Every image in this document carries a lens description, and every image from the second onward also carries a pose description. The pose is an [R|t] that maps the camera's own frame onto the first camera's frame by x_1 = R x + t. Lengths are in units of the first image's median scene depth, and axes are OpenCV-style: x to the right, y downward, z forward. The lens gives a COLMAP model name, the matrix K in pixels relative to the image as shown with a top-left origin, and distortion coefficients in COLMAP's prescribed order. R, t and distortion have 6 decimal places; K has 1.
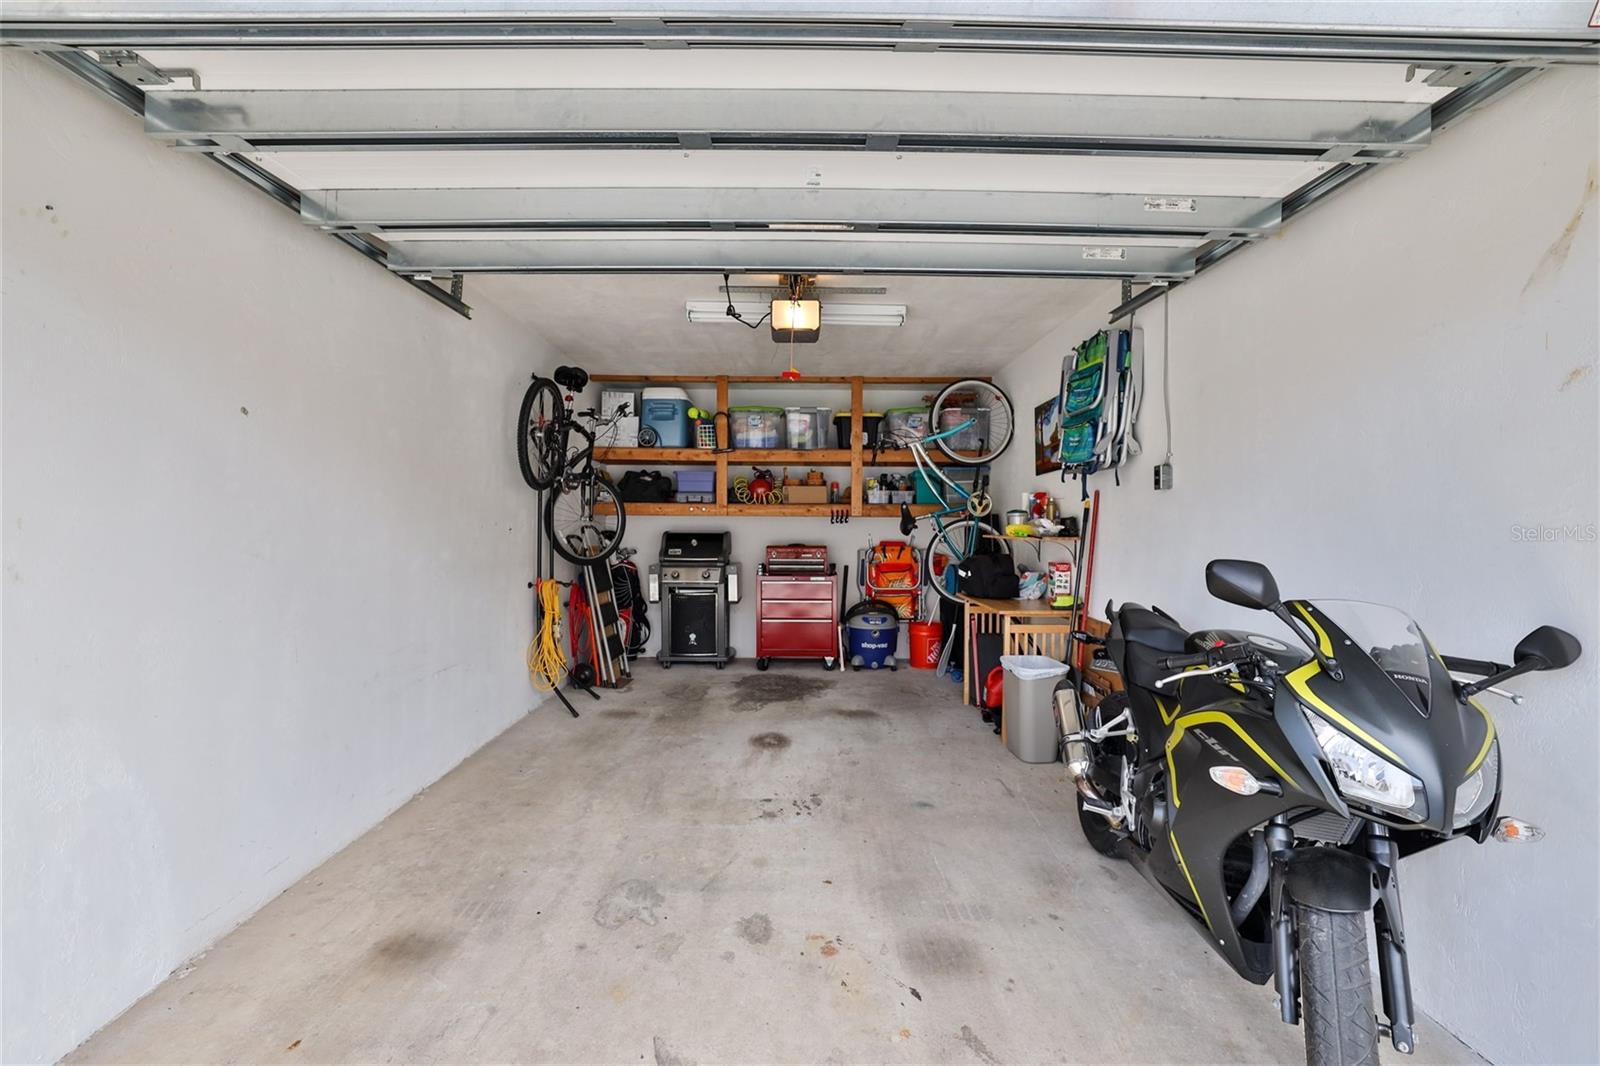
lens RADIAL K [[729.9, 0, 800.2], [0, 729.9, 521.8], [0, 0, 1]] dist [-0.018416, 0.000104]
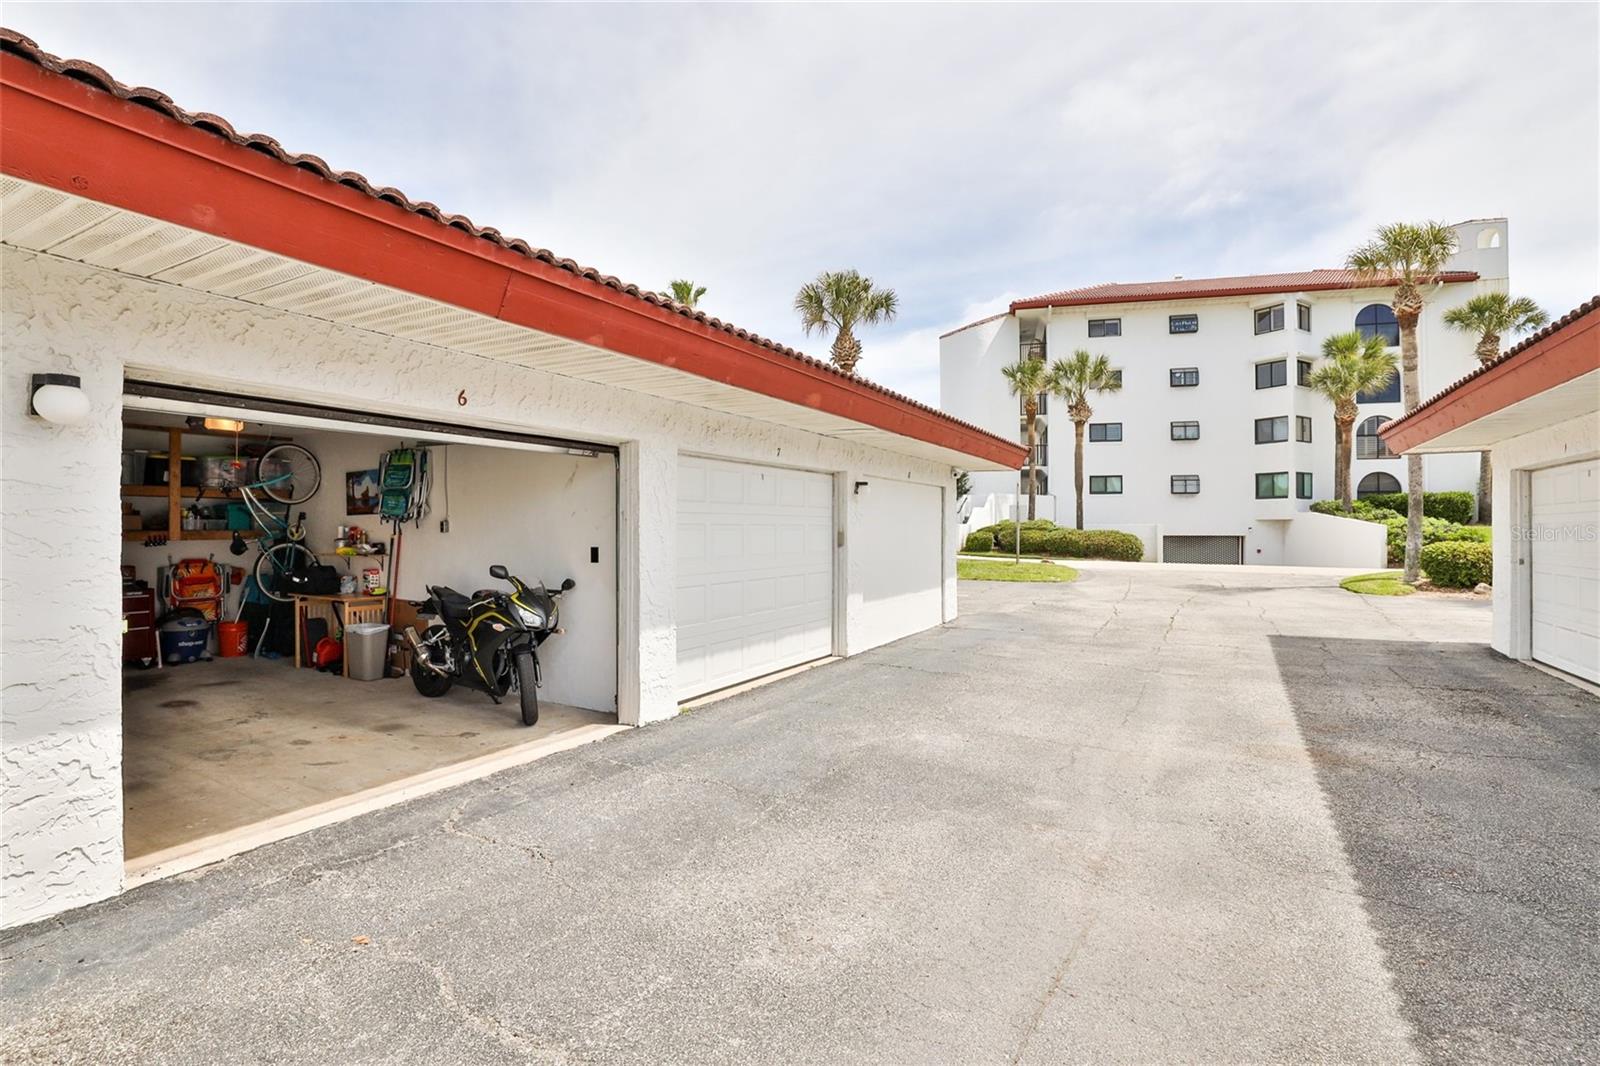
lens RADIAL K [[729.9, 0, 800.2], [0, 729.9, 521.8], [0, 0, 1]] dist [-0.018416, 0.000104]
pose [[0.504686, 0.005764, 0.863284, -0.657984], [-0.005037, 0.999980, -0.003732, -0.059223], [-0.863288, -0.002465, 0.504705, -0.787105]]
